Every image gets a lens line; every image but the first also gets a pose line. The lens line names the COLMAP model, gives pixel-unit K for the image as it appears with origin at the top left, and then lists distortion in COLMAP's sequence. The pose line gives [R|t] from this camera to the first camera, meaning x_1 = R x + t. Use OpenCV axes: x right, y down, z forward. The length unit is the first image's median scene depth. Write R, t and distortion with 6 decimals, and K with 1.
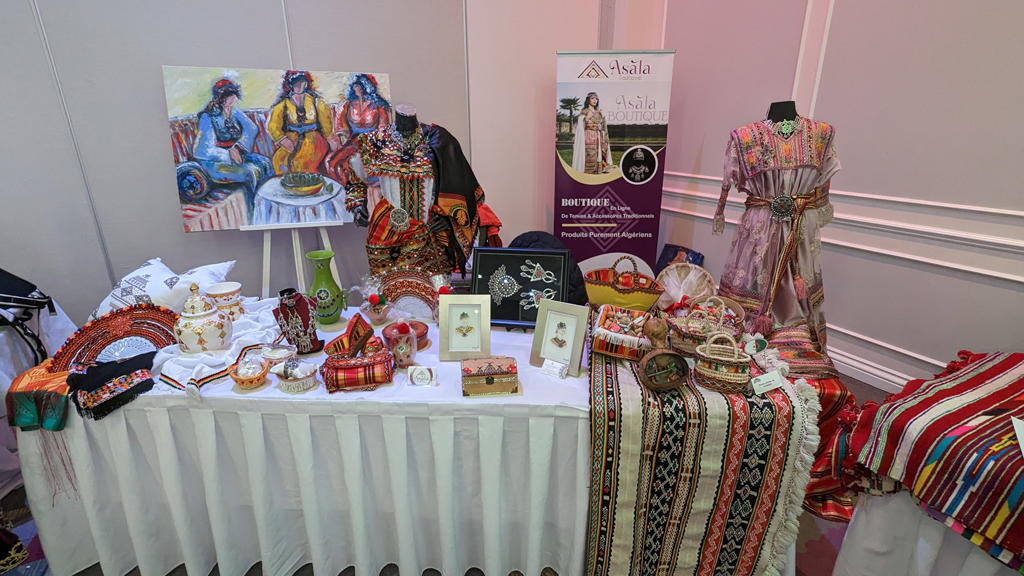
lens RADIAL K [[486.2, 0, 509.4], [0, 486.2, 287.3], [0, 0, 1]] dist [-0.002016, 0.003492]
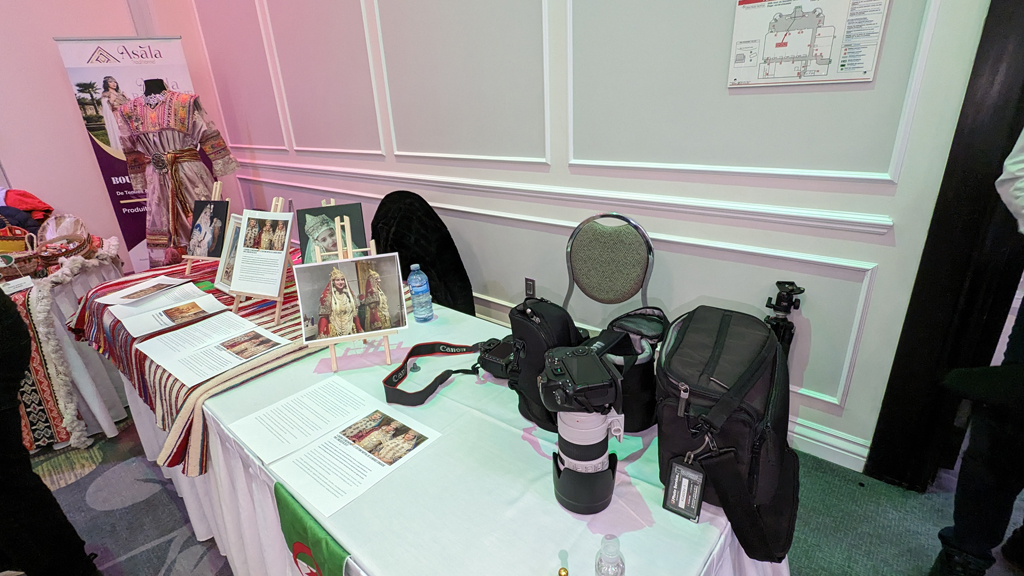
lens RADIAL K [[486.2, 0, 513.2], [0, 486.2, 286.4], [0, 0, 1]] dist [-0.002016, 0.003492]
pose [[0.931192, -0.171817, 0.321498, 0.577749], [0.162008, 0.985128, 0.057236, 0.143951], [-0.326551, -0.001212, 0.945179, -0.319237]]
